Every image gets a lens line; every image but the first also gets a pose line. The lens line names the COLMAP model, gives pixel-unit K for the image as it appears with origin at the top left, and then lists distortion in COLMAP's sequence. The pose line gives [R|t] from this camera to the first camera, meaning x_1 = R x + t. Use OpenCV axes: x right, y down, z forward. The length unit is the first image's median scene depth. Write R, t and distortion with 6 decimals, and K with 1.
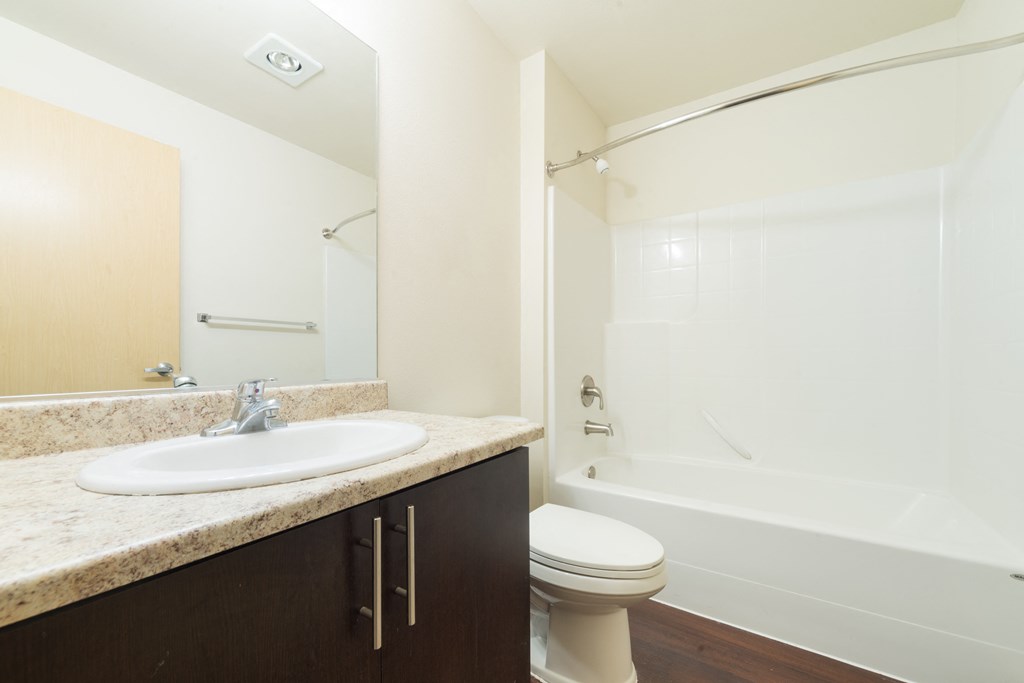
lens RADIAL K [[406.9, 0, 511.8], [0, 406.9, 349.2], [0, 0, 1]] dist [0.003233, 0.000093]
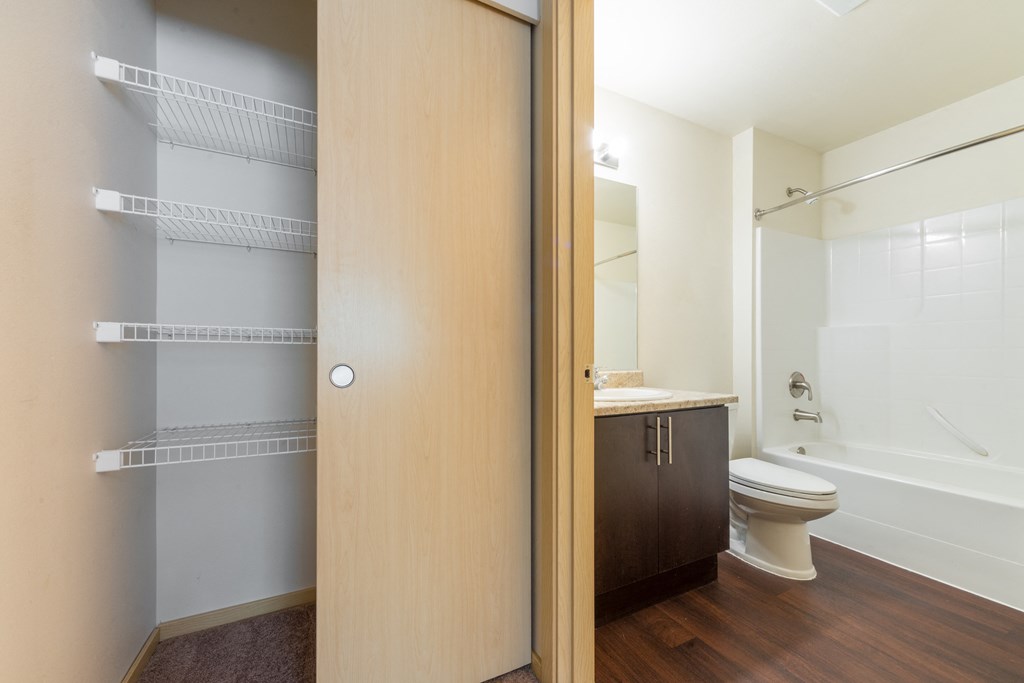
lens RADIAL K [[406.9, 0, 521.1], [0, 406.9, 357.1], [0, 0, 1]] dist [0.003233, 0.000093]
pose [[0.880616, 0.000745, -0.473830, 0.045199], [0.010835, 0.999706, 0.021709, -0.017933], [0.473707, -0.024252, 0.880348, -0.548274]]
